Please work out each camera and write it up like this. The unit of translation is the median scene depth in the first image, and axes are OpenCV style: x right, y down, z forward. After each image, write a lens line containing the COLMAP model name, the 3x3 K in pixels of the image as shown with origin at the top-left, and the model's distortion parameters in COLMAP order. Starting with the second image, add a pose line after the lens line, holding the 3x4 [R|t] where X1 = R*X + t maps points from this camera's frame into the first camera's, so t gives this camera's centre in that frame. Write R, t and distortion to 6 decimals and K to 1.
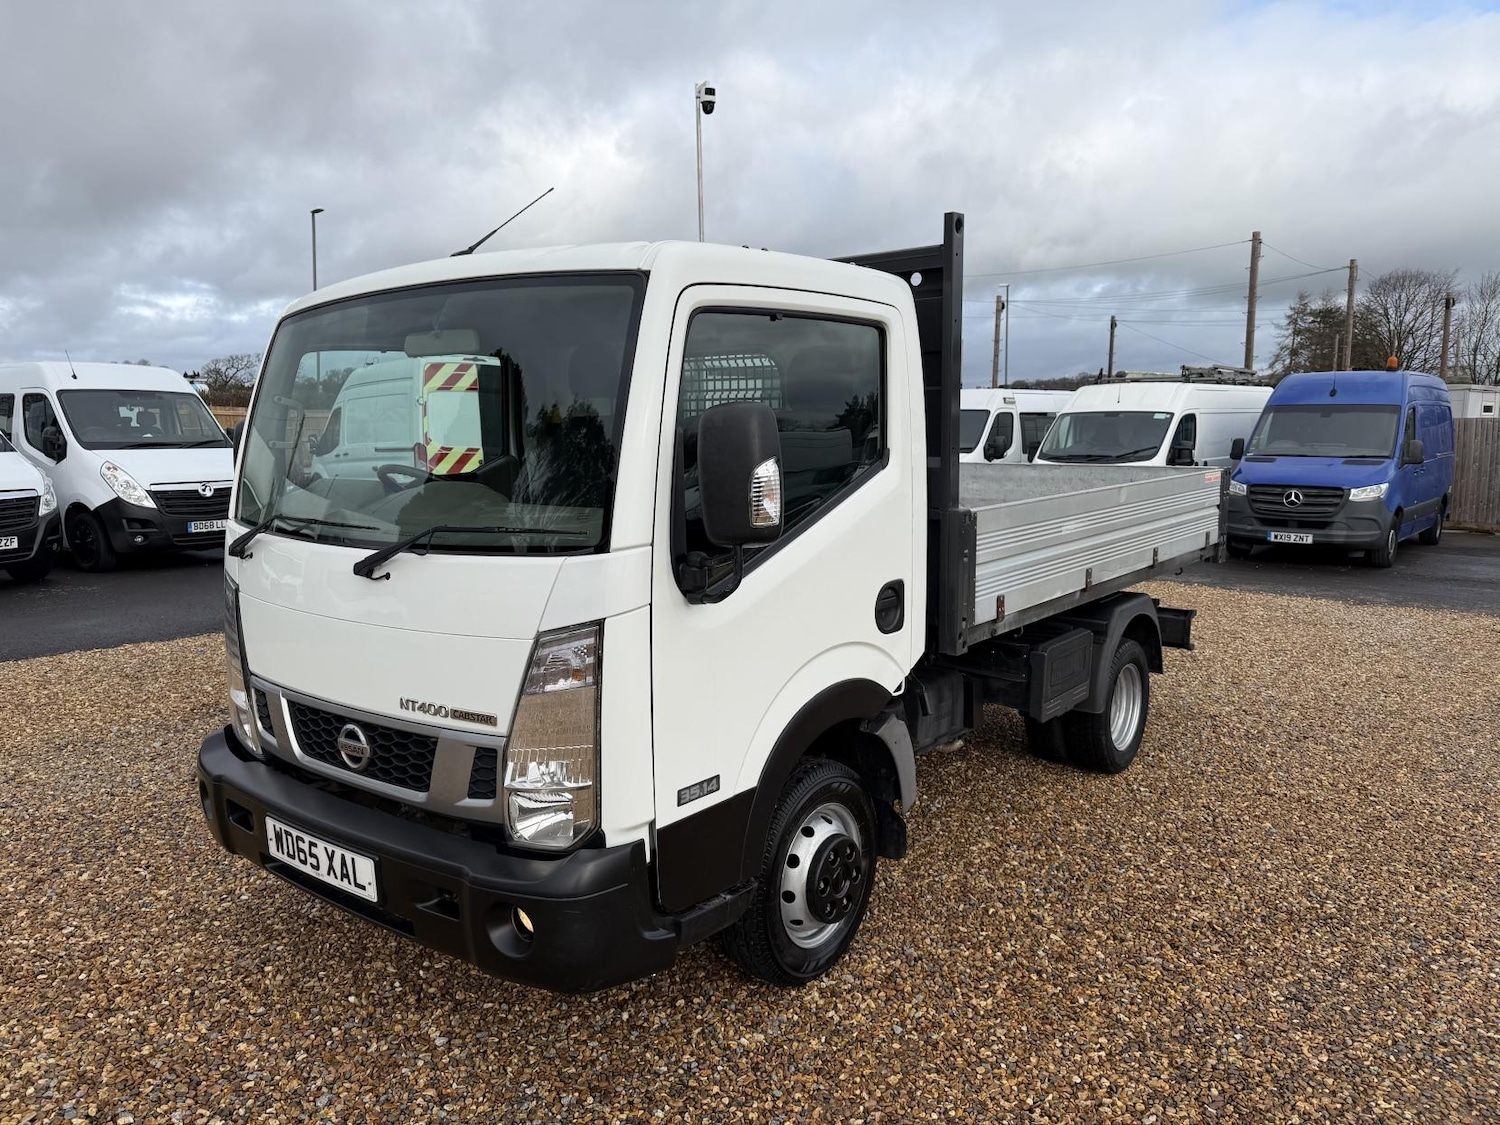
lens RADIAL K [[1052.9, 0, 759.3], [0, 1052.9, 572.2], [0, 0, 1]] dist [0.059284, -0.067418]
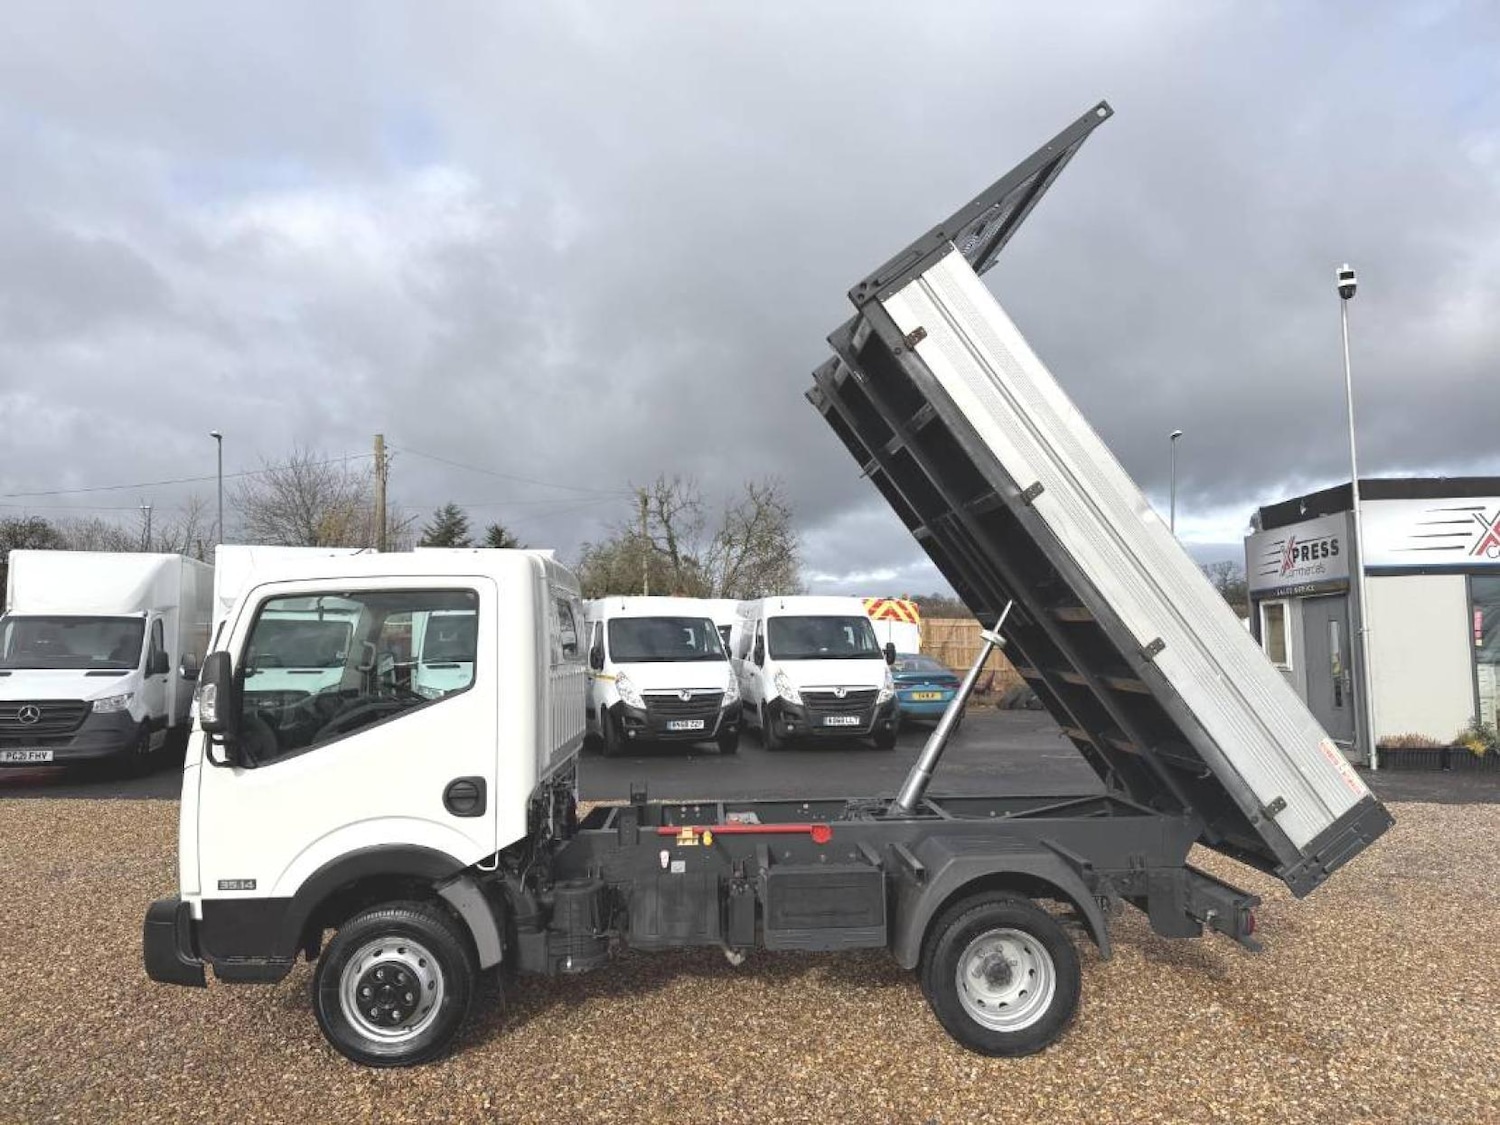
lens RADIAL K [[1048.6, 0, 751.0], [0, 1048.6, 564.9], [0, 0, 1]] dist [0.056790, -0.071478]
pose [[0.657090, -0.056634, -0.751682, 0.371105], [-0.094112, 0.983208, -0.156346, -0.021827], [0.747915, 0.173476, 0.640726, 0.097278]]
